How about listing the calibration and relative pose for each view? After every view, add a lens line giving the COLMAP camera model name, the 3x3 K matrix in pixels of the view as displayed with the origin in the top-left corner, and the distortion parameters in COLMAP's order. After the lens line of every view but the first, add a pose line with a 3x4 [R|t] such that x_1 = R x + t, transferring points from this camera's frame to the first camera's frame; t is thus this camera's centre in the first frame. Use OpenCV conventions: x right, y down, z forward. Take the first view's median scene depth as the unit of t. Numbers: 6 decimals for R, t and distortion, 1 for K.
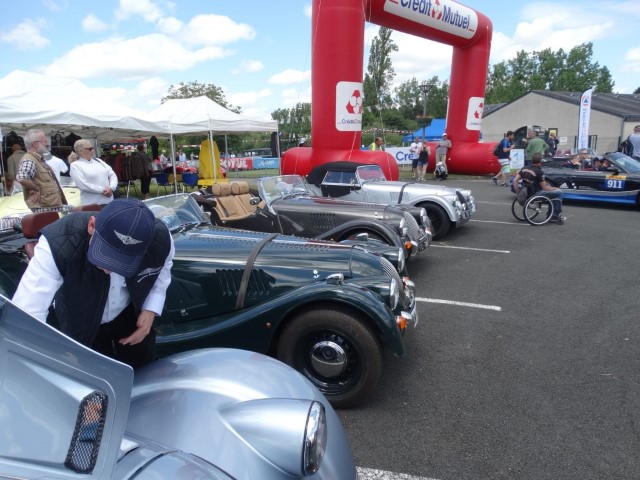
lens RADIAL K [[443.9, 0, 321.3], [0, 443.9, 240.0], [0, 0, 1]] dist [0.003614, 0.004828]
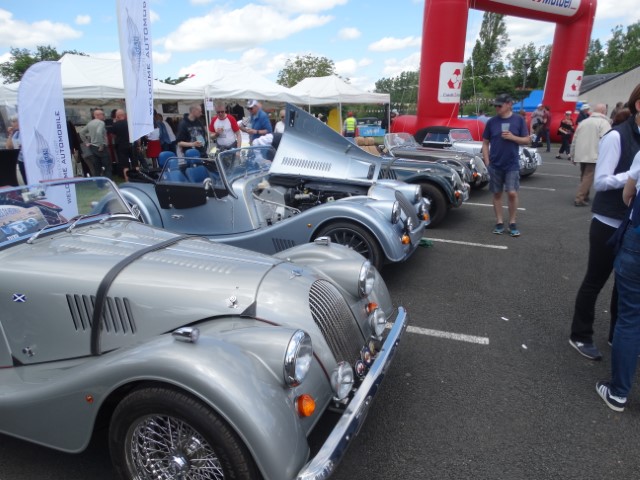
lens RADIAL K [[443.9, 0, 318.7], [0, 443.9, 241.0], [0, 0, 1]] dist [0.003614, 0.004828]
pose [[0.974894, 0.067269, -0.212266, -0.001133], [-0.053249, 0.996047, 0.071093, 0.046886], [0.216210, -0.058006, 0.974622, -0.208538]]
